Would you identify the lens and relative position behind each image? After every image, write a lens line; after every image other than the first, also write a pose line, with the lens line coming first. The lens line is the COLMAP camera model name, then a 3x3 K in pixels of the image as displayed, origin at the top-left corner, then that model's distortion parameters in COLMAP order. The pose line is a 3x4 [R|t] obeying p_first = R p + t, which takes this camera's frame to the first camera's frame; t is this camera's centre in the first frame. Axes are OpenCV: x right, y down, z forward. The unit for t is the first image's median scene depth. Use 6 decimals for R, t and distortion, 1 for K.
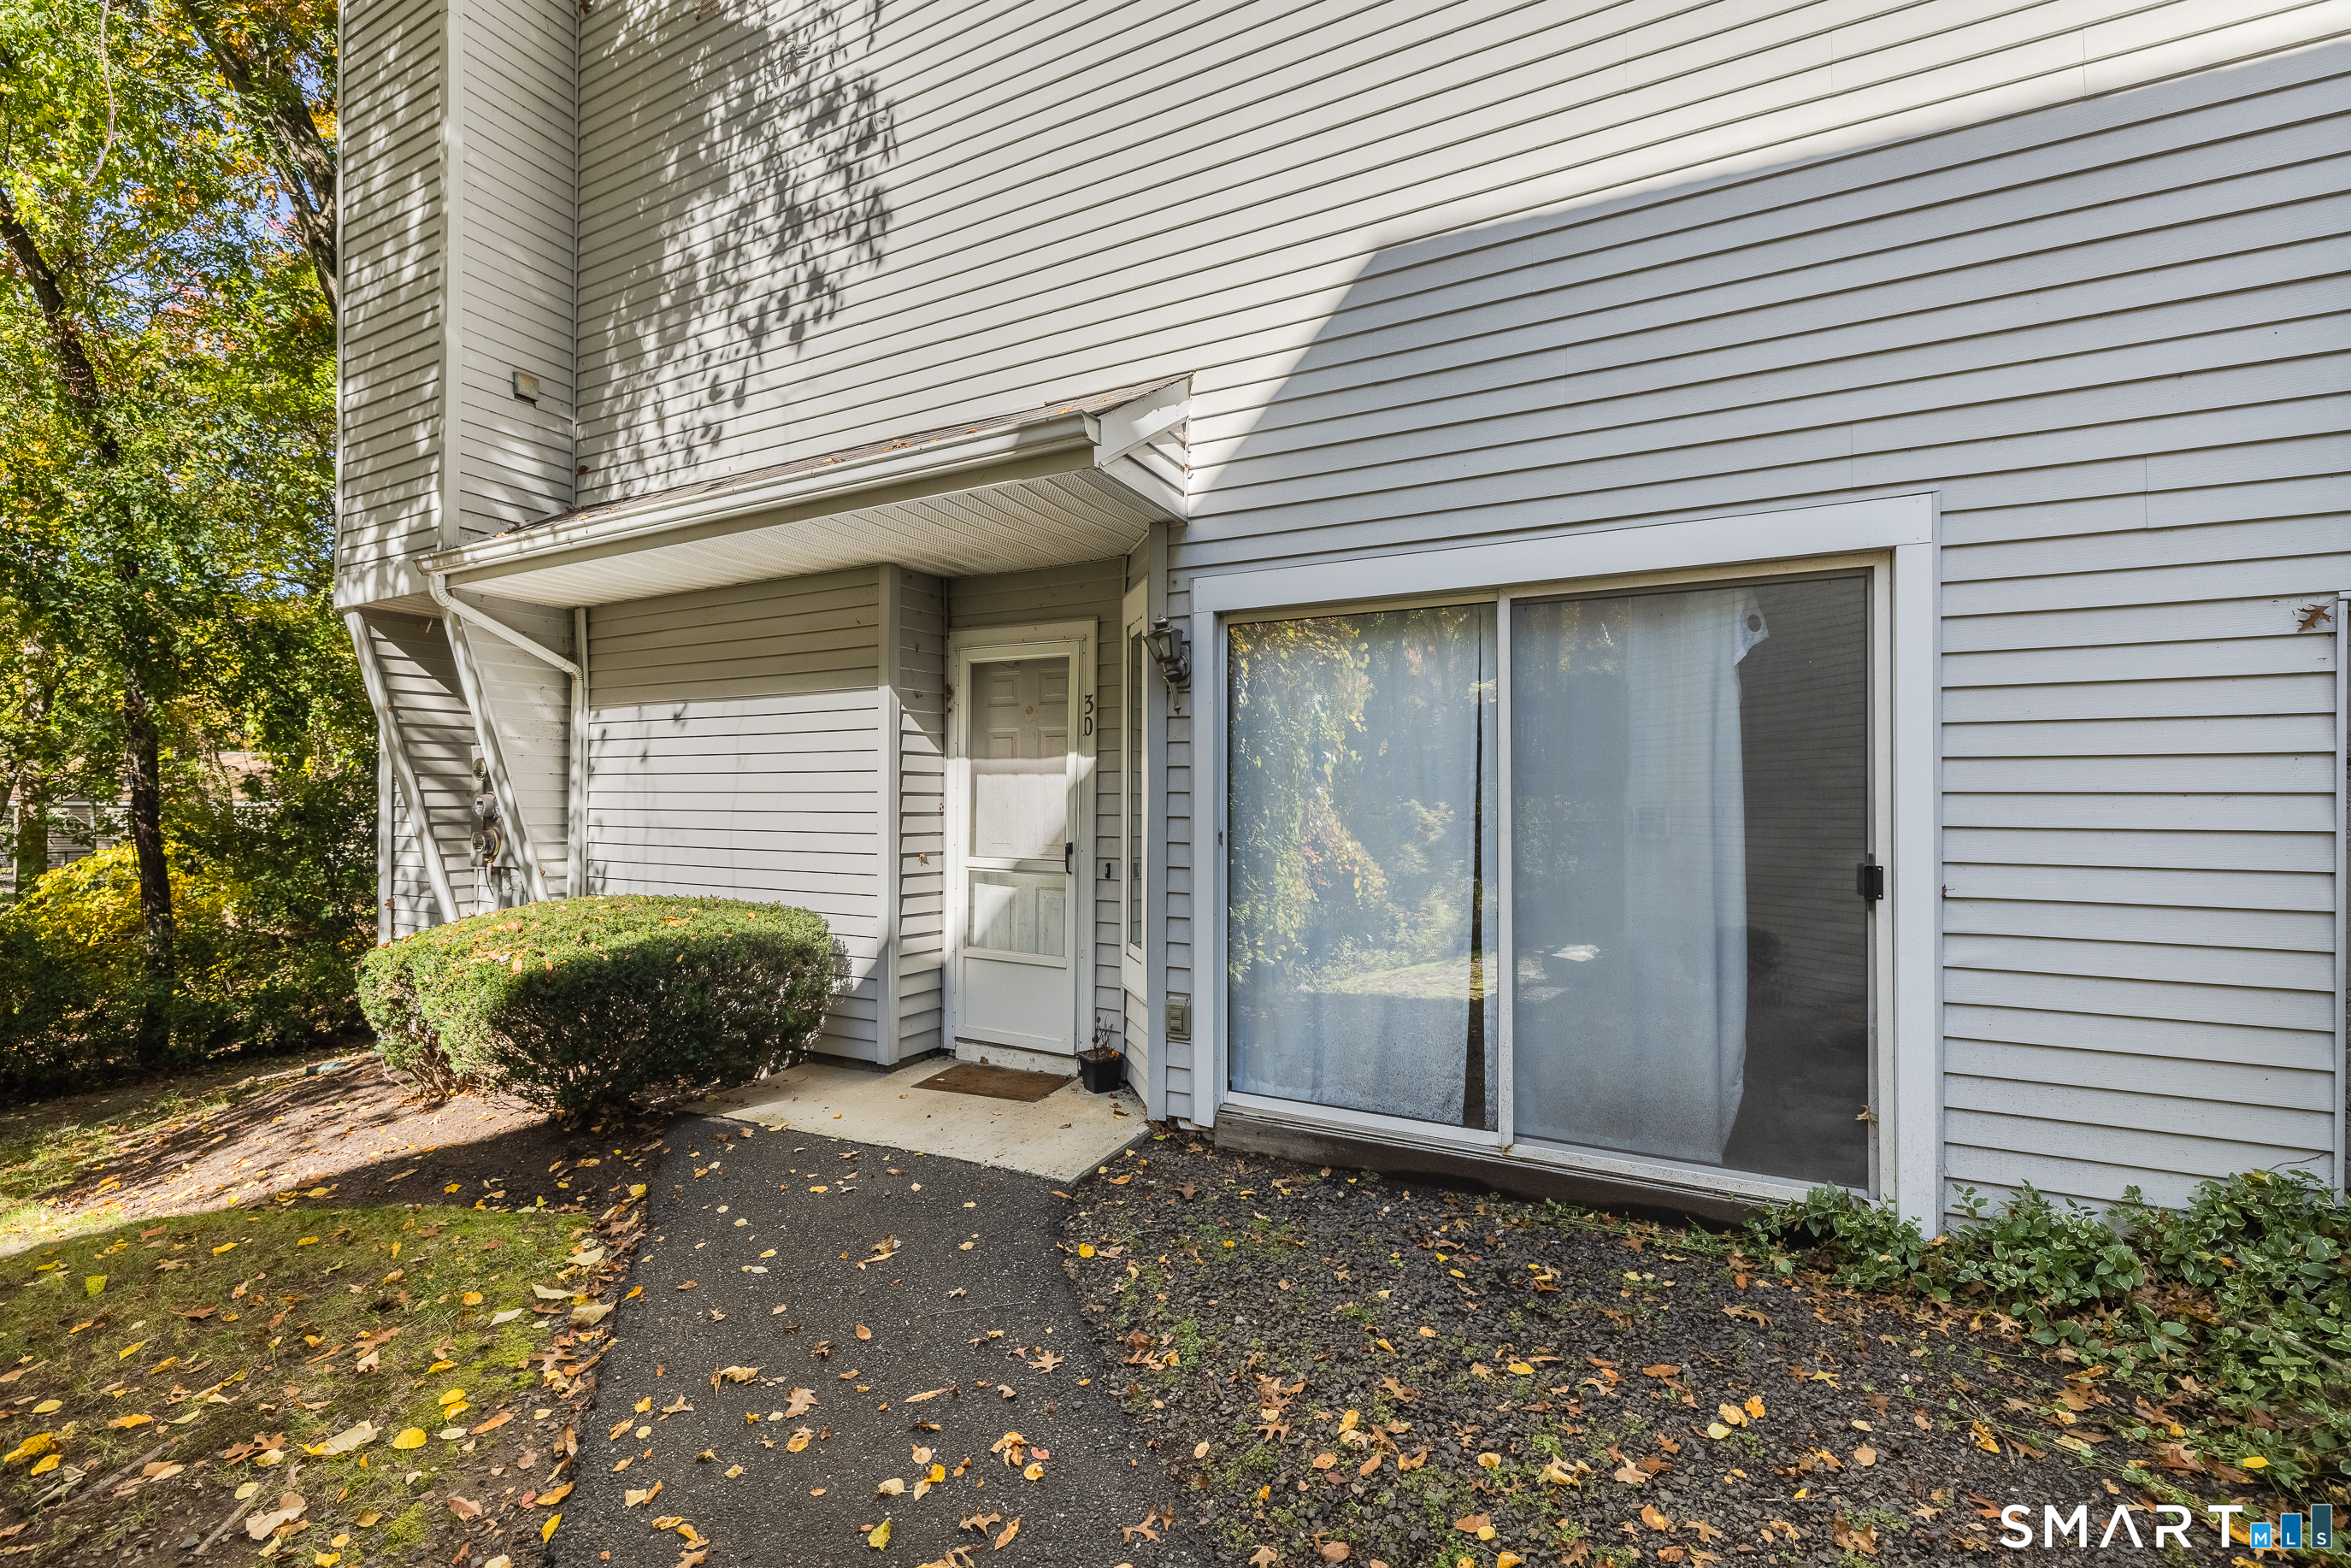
lens RADIAL K [[1012.8, 0, 1174.0], [0, 1012.8, 764.5], [0, 0, 1]] dist [0.003975, 0.000458]
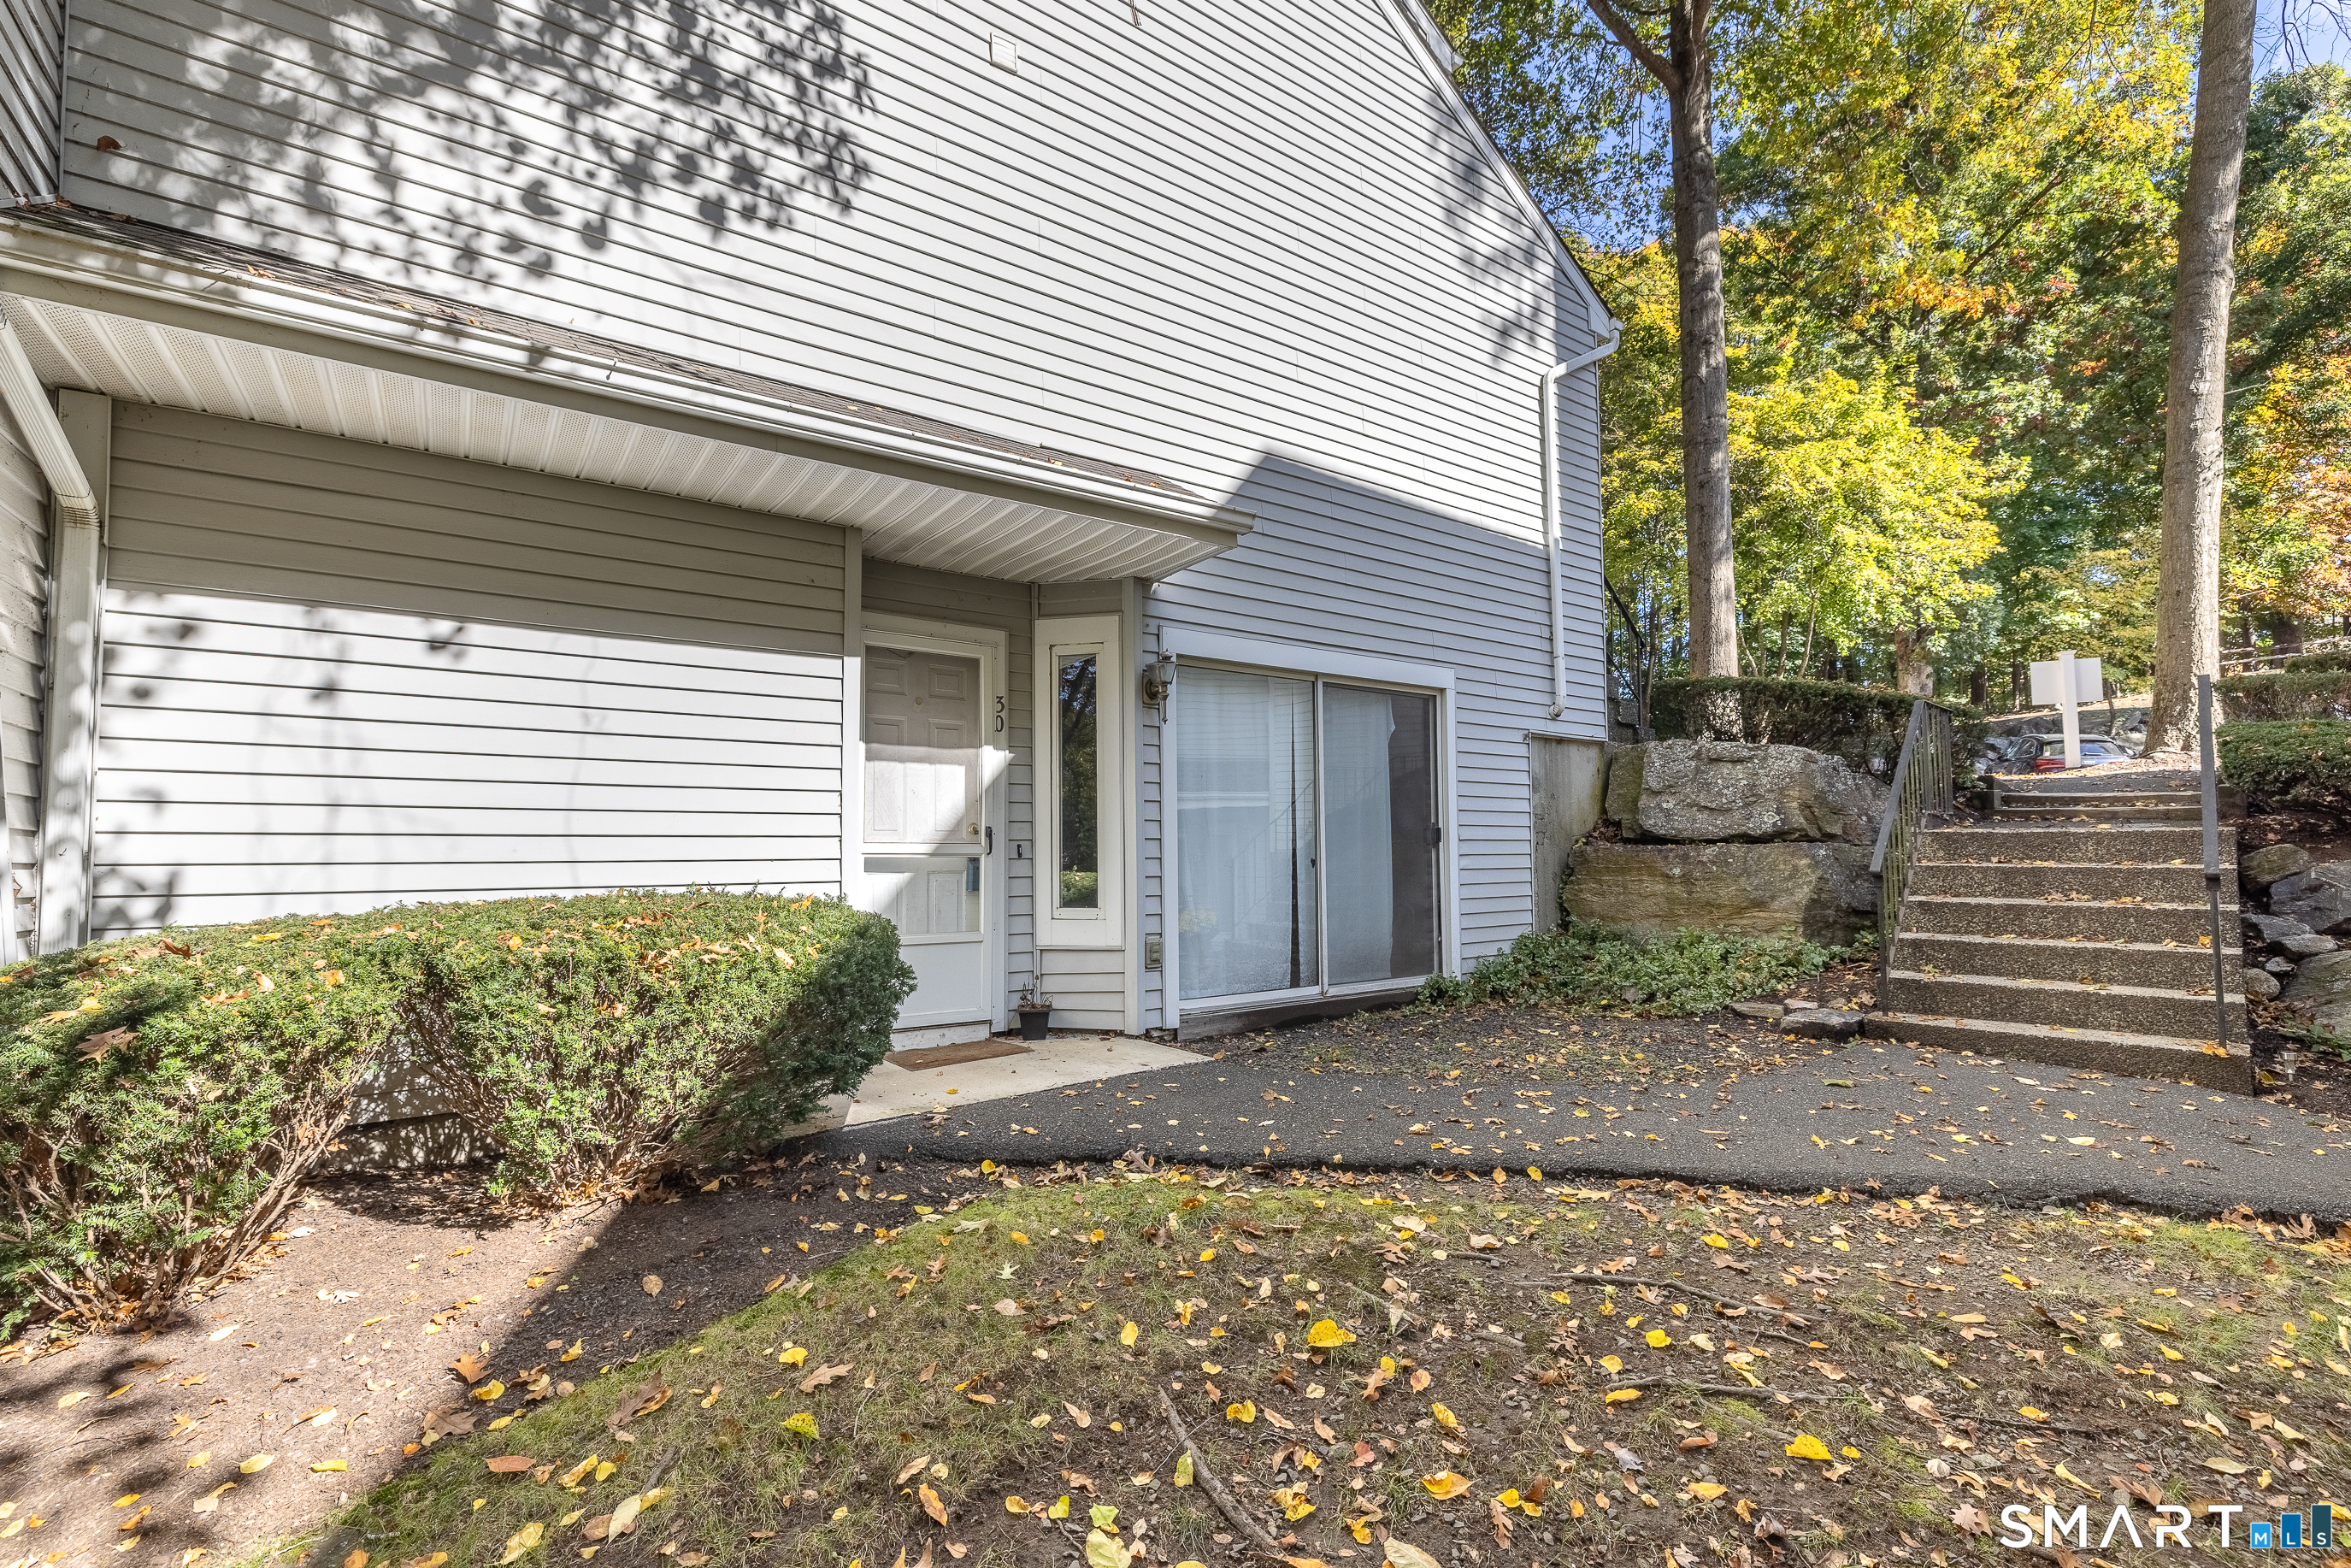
lens RADIAL K [[1007.3, 0, 1175.5], [0, 1007.3, 784.0], [0, 0, 1]] dist [0.000110, 0.000346]
pose [[0.451556, 0.059391, 0.890264, -0.902538], [-0.016597, 0.998169, -0.058171, 0.082272], [-0.892088, 0.011491, 0.451715, 0.291860]]
